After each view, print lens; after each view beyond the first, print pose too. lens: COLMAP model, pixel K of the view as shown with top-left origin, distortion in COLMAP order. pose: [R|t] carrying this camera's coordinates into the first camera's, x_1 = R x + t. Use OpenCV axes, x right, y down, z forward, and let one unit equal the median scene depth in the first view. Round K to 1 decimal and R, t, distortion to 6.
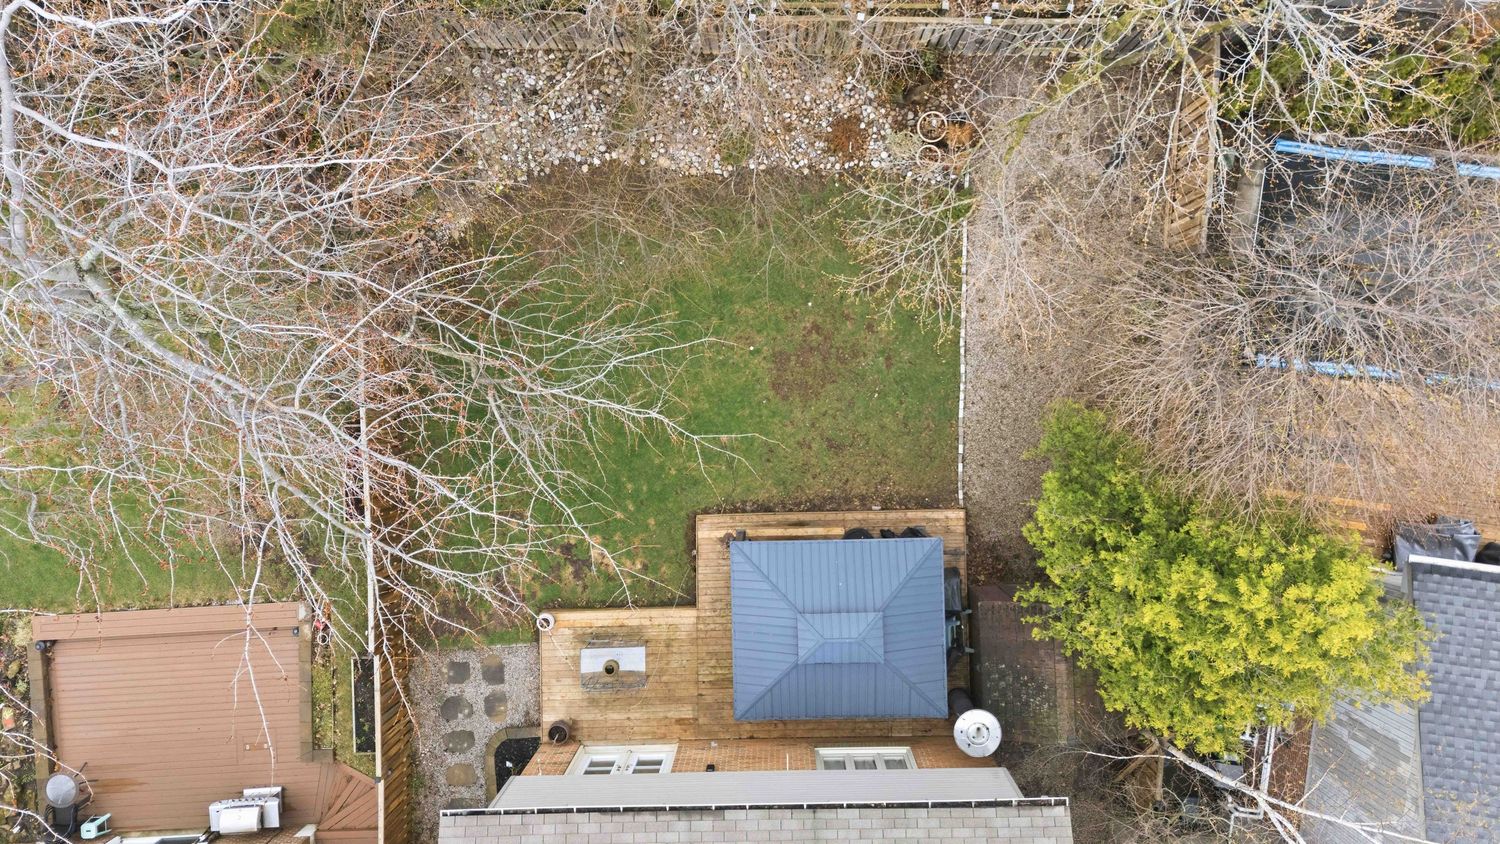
lens RADIAL K [[1088.2, 0, 753.2], [0, 1088.2, 402.5], [0, 0, 1]] dist [0.065247, -0.066718]
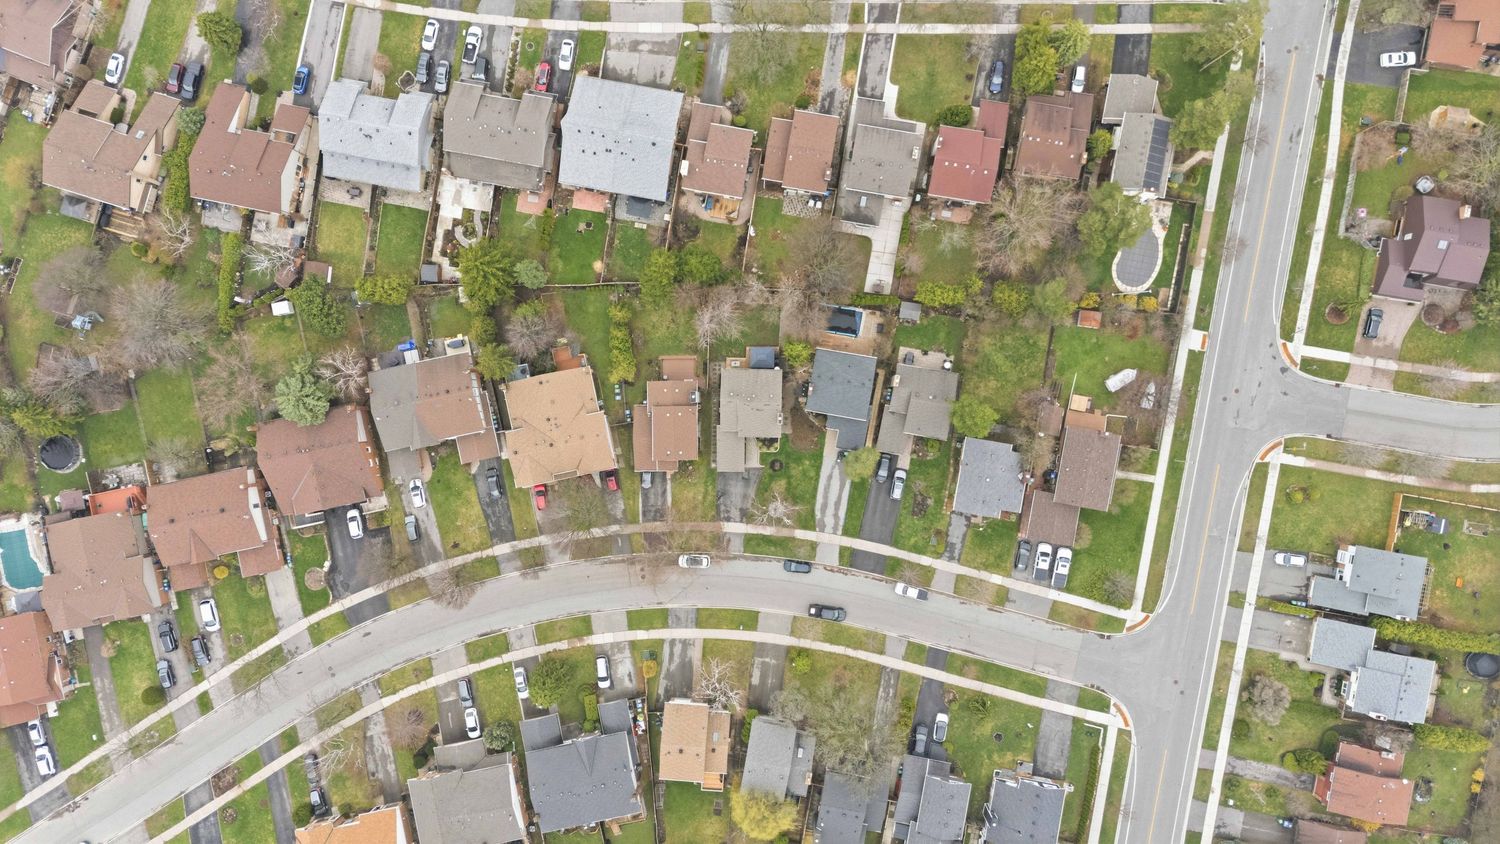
lens RADIAL K [[1088.2, 0, 747.0], [0, 1088.2, 428.2], [0, 0, 1]] dist [0.065247, -0.066718]
pose [[0.998953, 0.044498, -0.010586, 0.065643], [-0.044365, 0.998937, 0.012552, 0.604525], [0.011134, -0.012069, 0.999865, -7.010281]]
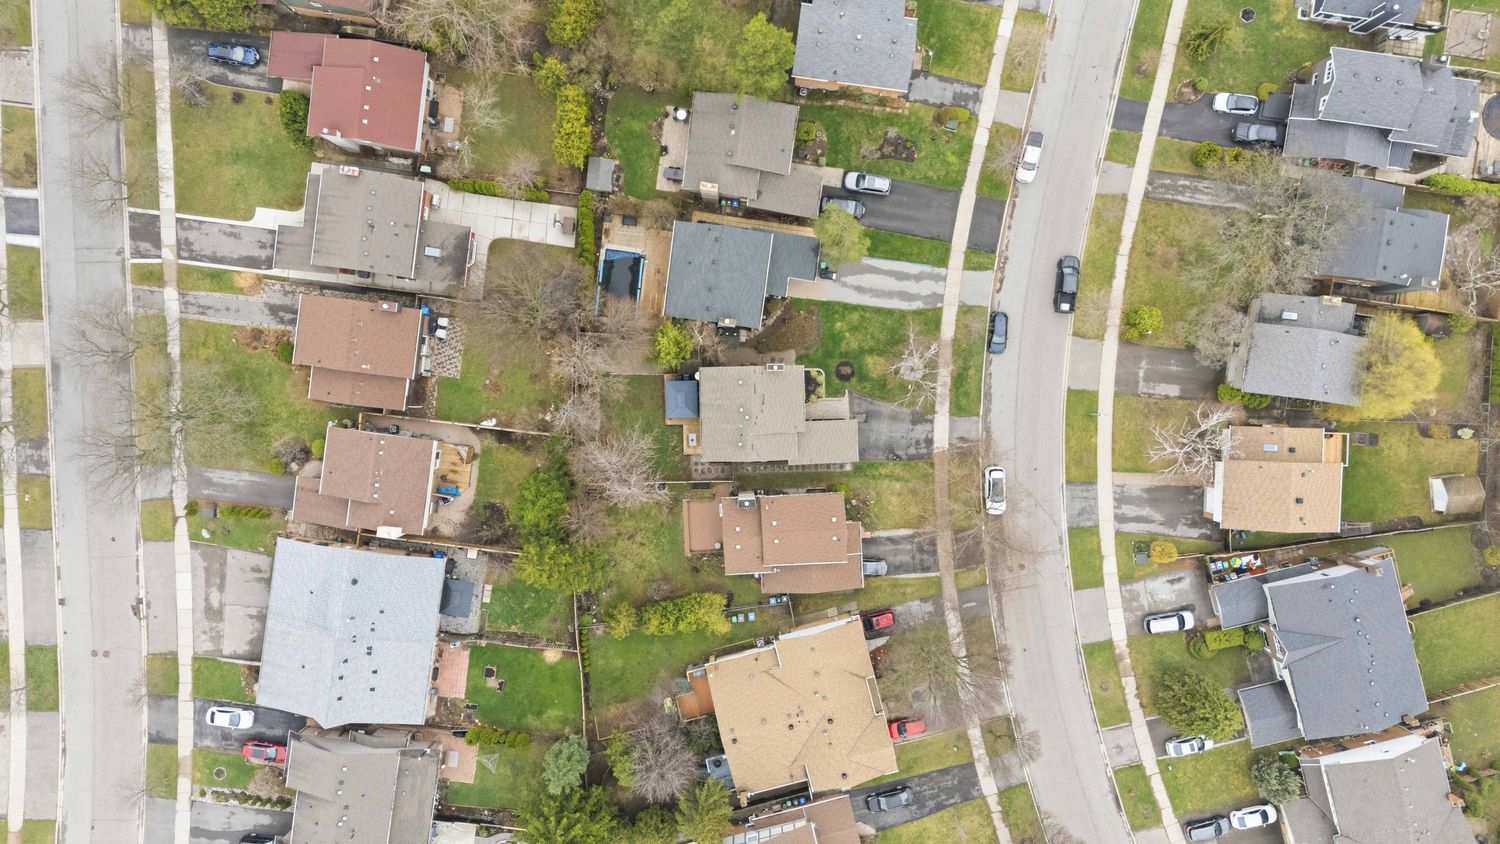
lens RADIAL K [[1088.2, 0, 756.6], [0, 1088.2, 424.8], [0, 0, 1]] dist [0.065247, -0.066718]
pose [[0.004516, -0.999884, -0.014546, 0.025631], [0.999869, 0.004289, 0.015625, 0.461109], [-0.015561, -0.014614, 0.999772, -4.252422]]
